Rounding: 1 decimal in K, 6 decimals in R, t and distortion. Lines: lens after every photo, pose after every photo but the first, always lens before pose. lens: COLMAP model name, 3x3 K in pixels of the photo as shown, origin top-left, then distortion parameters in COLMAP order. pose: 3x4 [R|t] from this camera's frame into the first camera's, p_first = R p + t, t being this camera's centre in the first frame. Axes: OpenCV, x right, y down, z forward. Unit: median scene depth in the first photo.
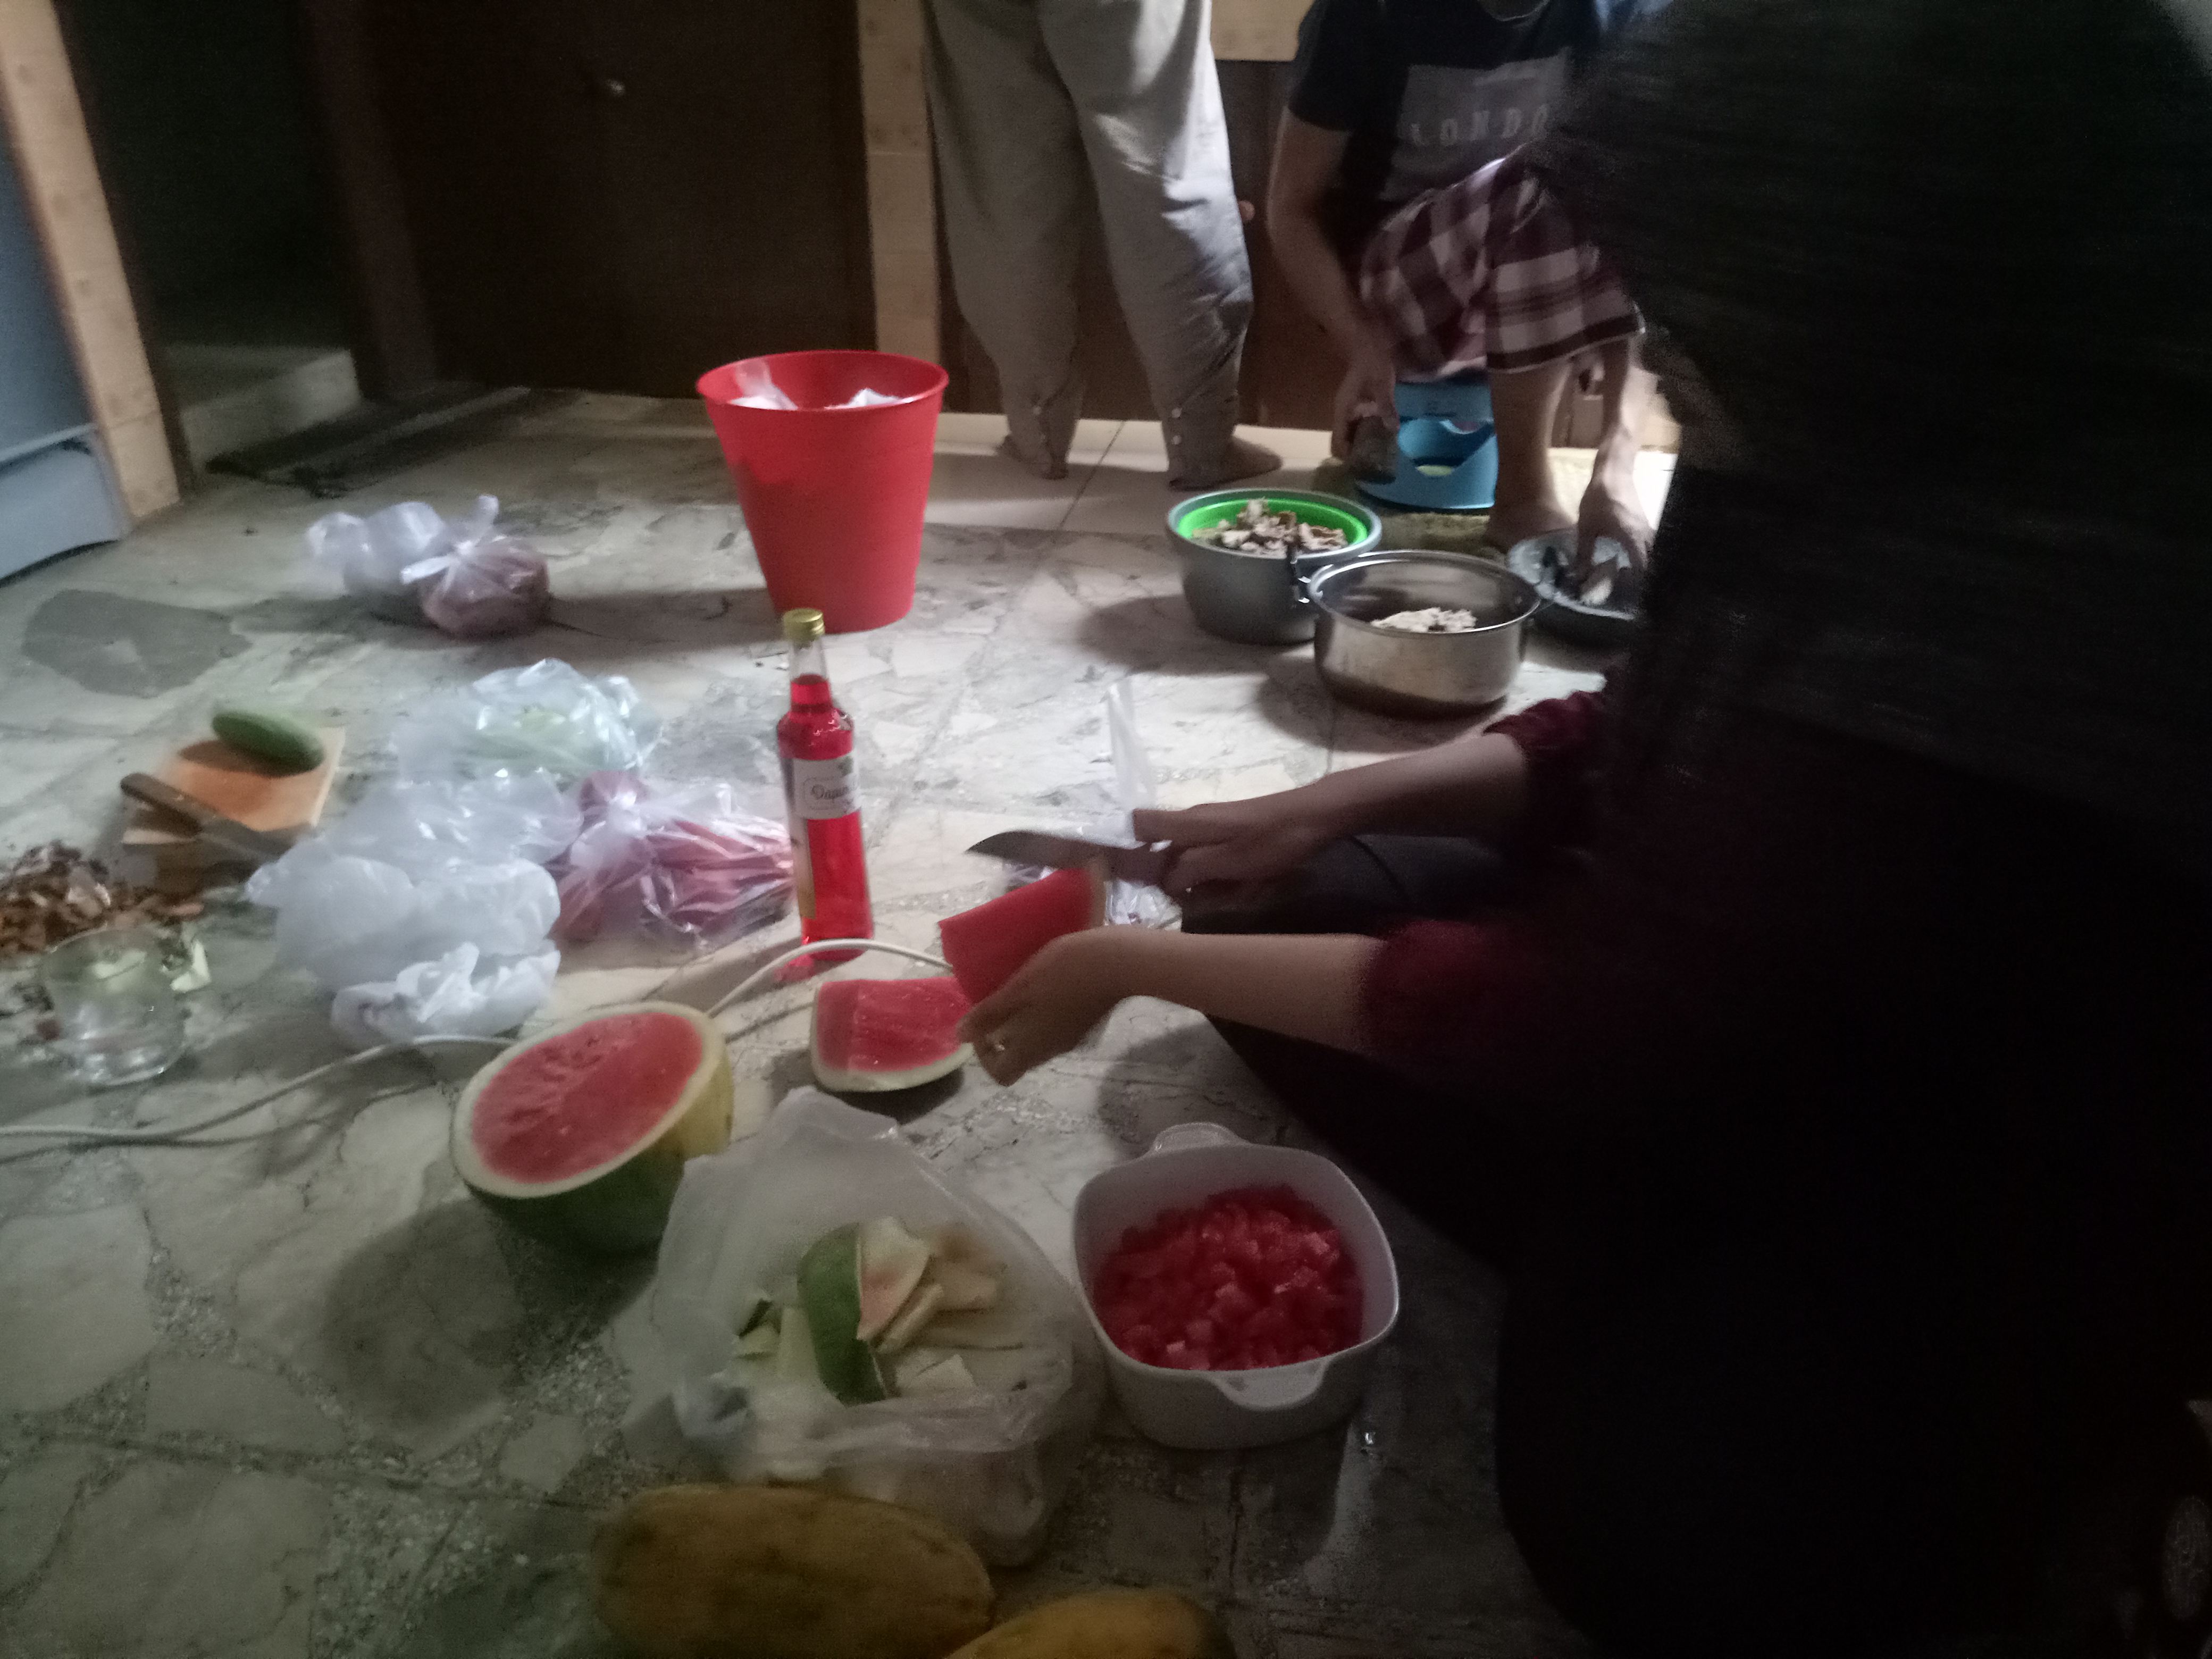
lens RADIAL K [[1682.6, 0, 1106.0], [0, 1682.6, 829.5], [0, 0, 1]] dist [0.007002, 0.005015]
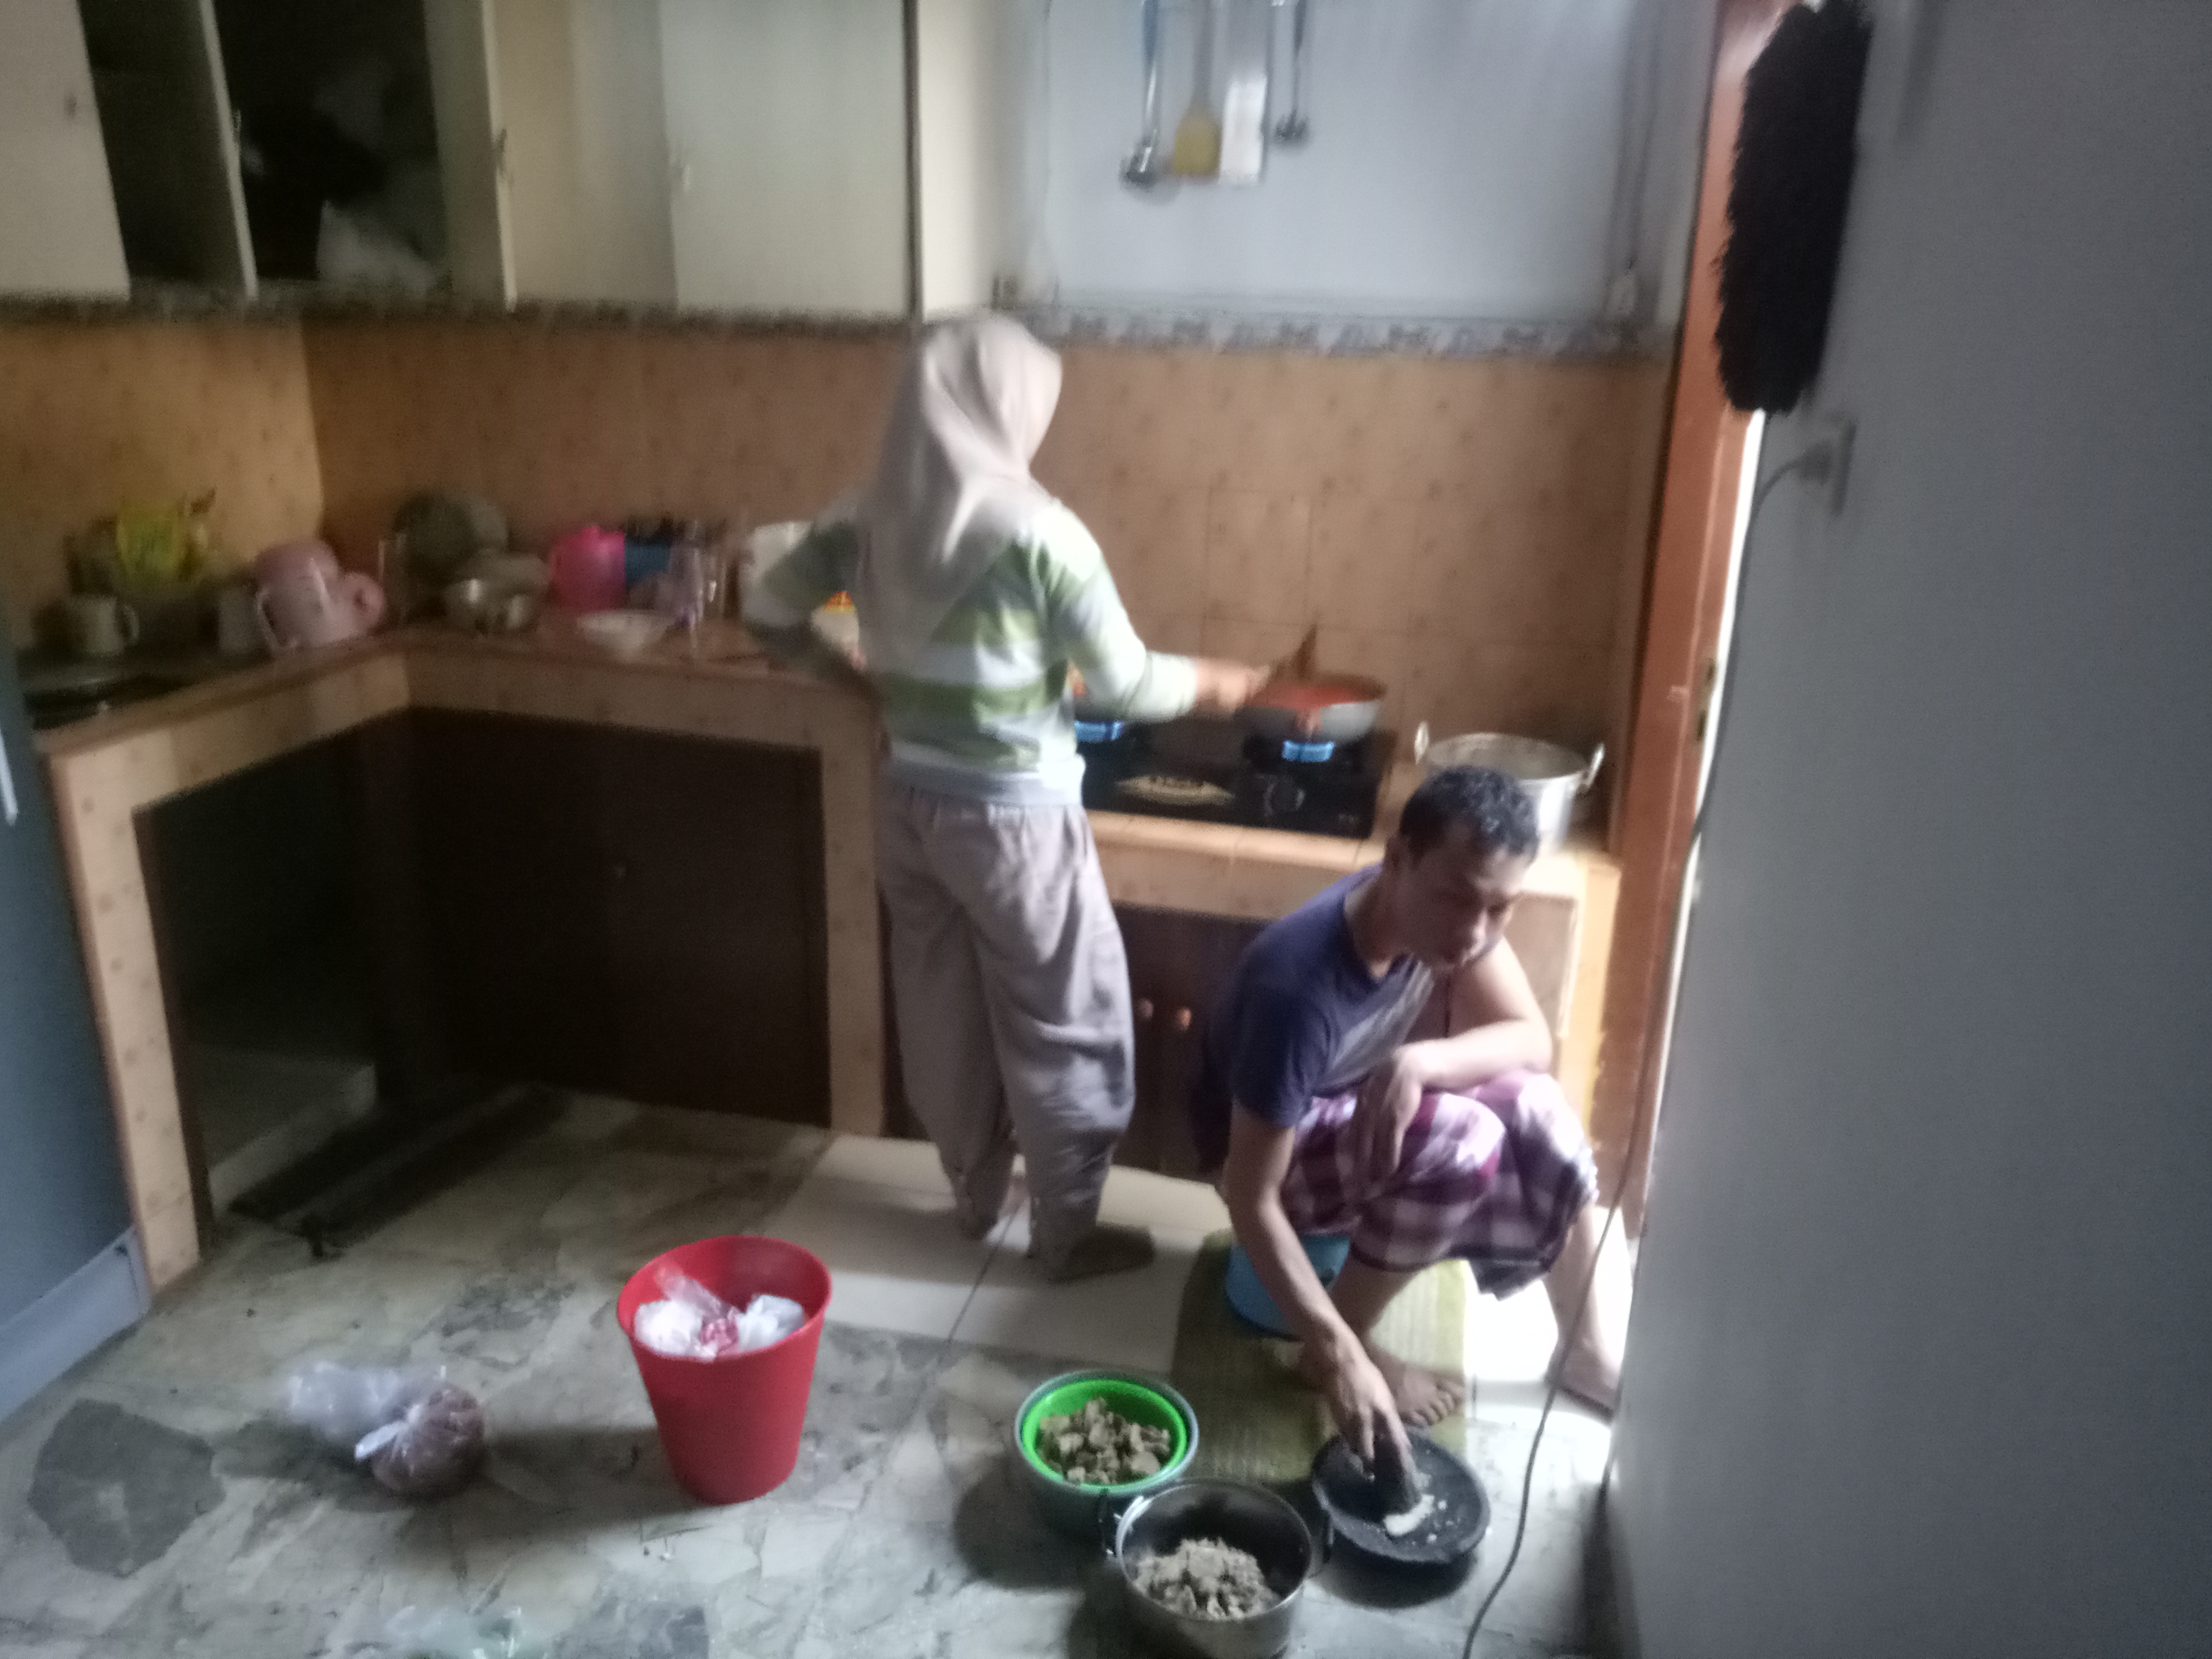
lens RADIAL K [[1708.8, 0, 1106.0], [0, 1708.8, 829.5], [0, 0, 1]] dist [-0.001631, 0.035450]
pose [[0.997625, 0.046929, -0.050415, 0.196340], [-0.053349, 0.989456, -0.134650, -0.606379], [0.043565, 0.137019, 0.989610, -0.297641]]
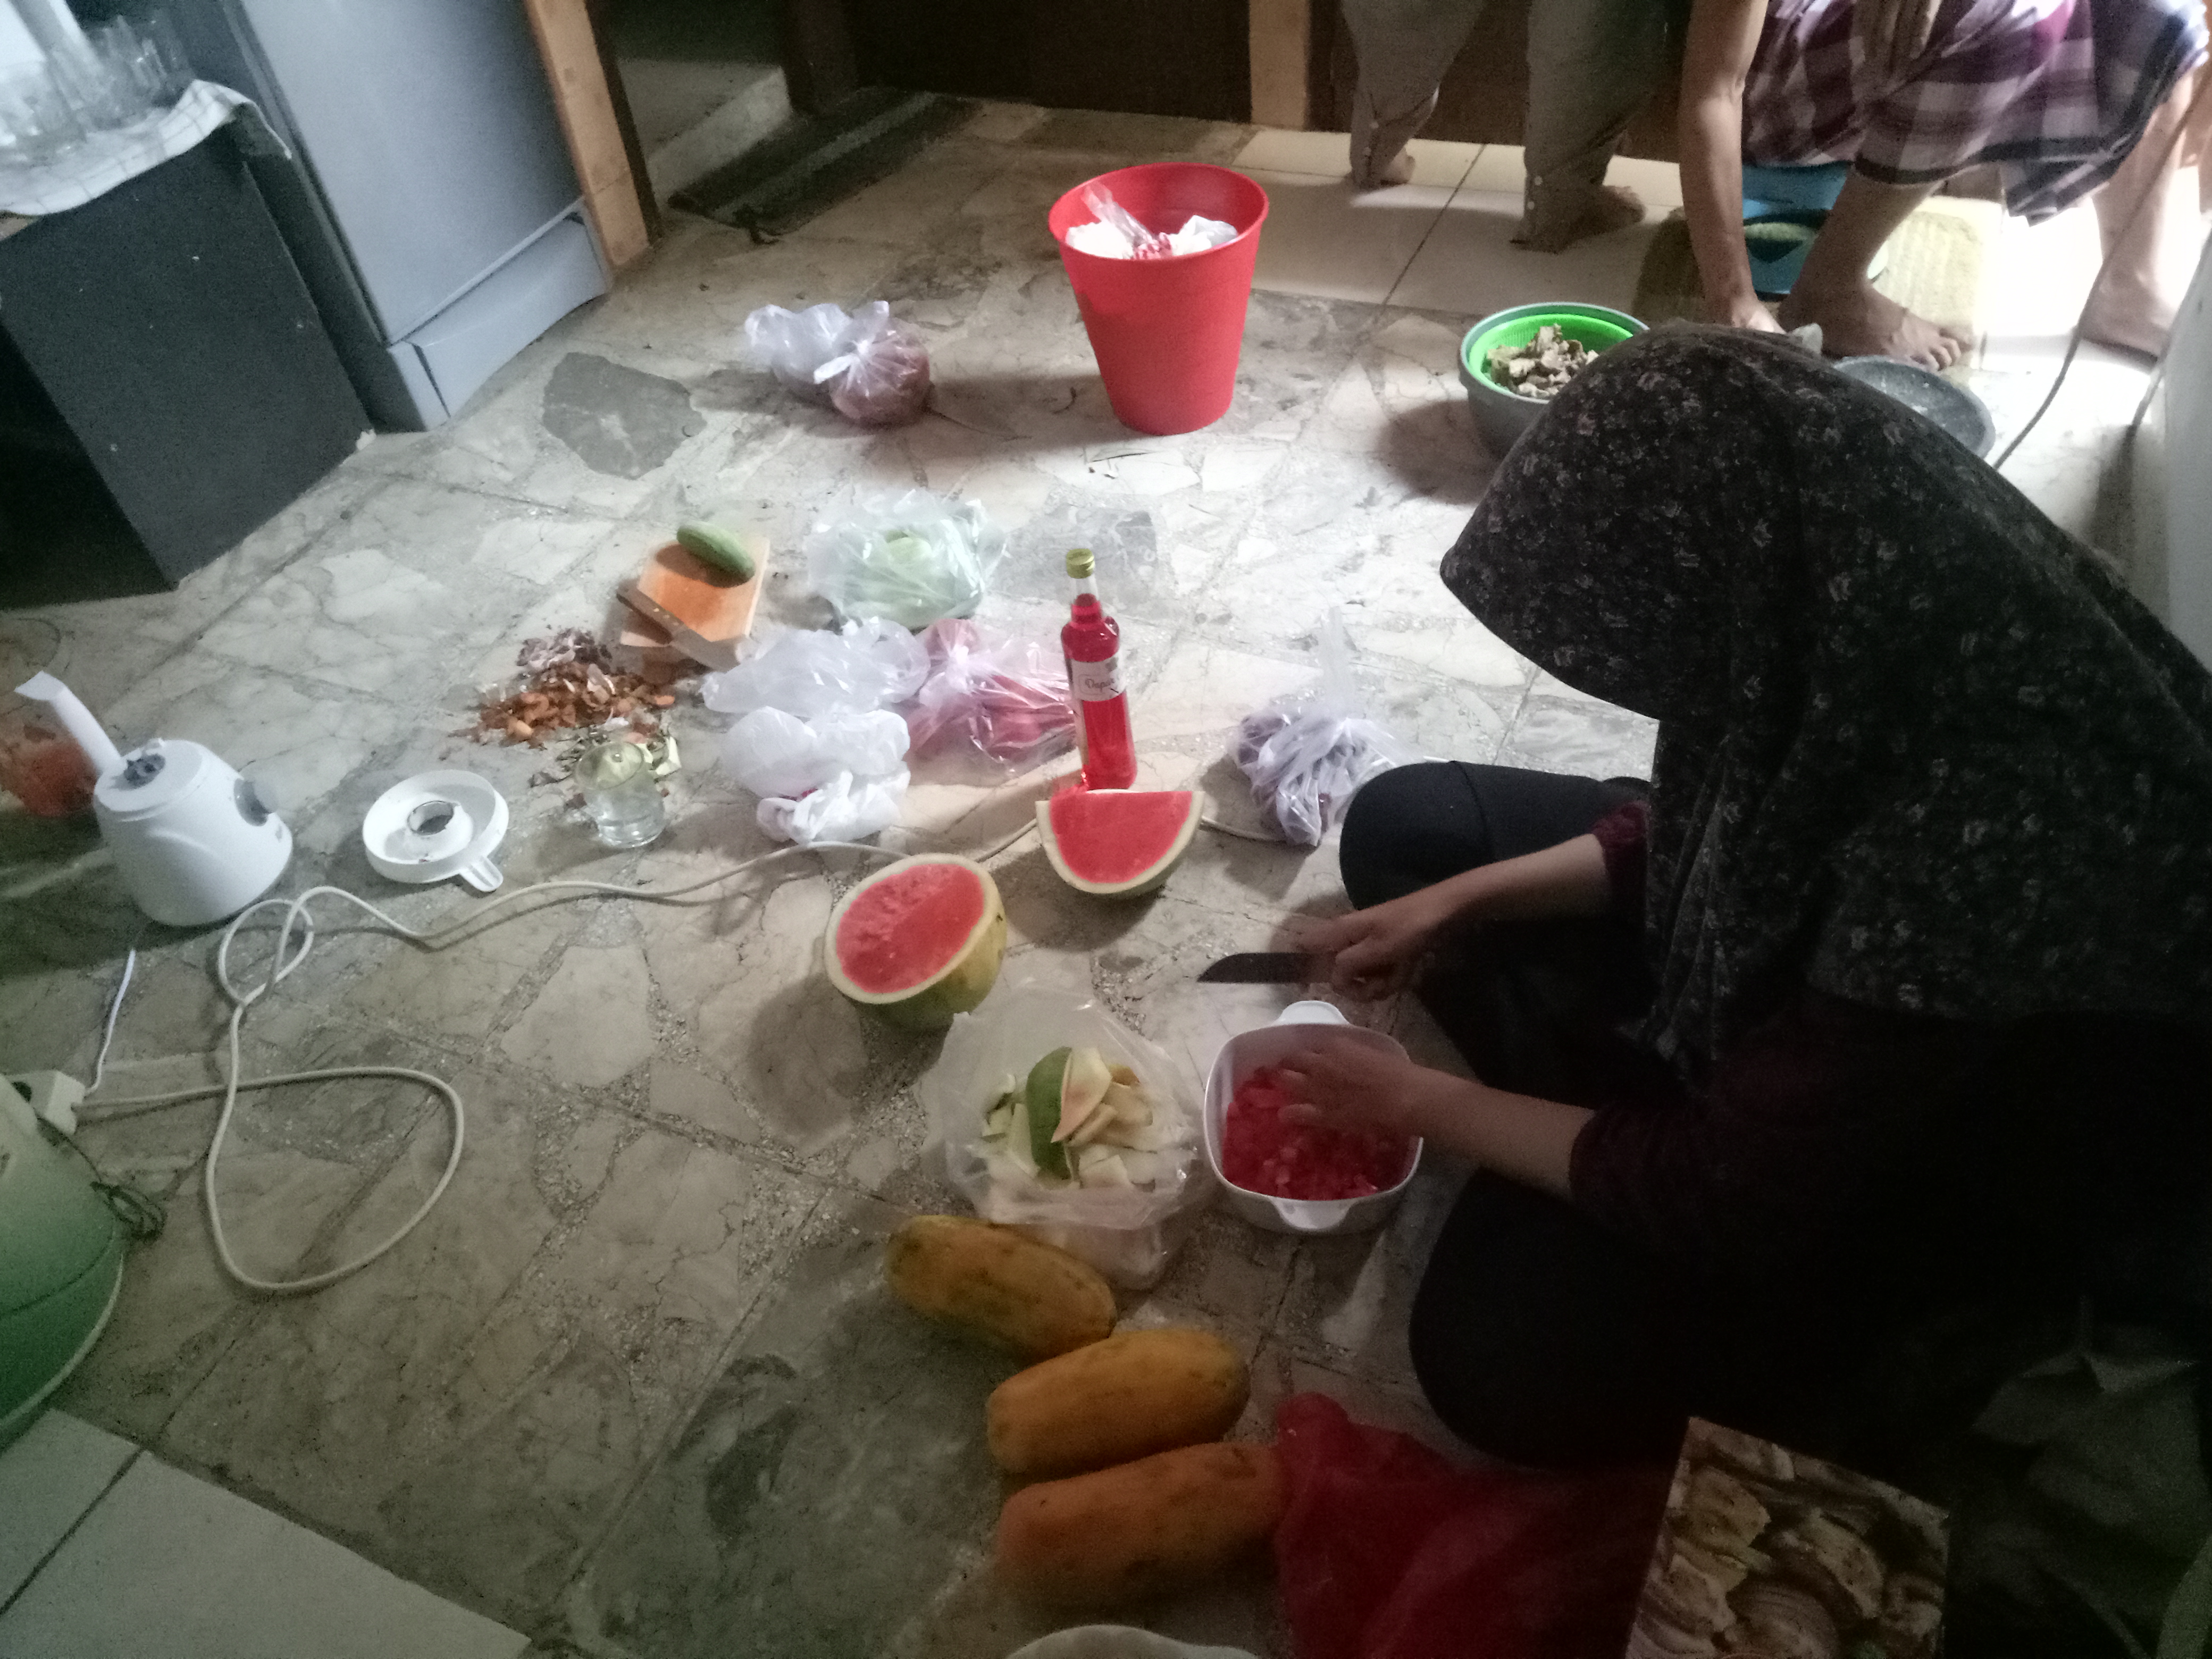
lens RADIAL K [[1683.9, 0, 1106.0], [0, 1683.9, 829.5], [0, 0, 1]] dist [0.035098, -0.002578]
pose [[0.964418, 0.111606, -0.239672, 0.159497], [-0.034566, 0.951978, 0.304210, -0.296767], [0.262114, -0.285101, 0.921962, -0.230250]]
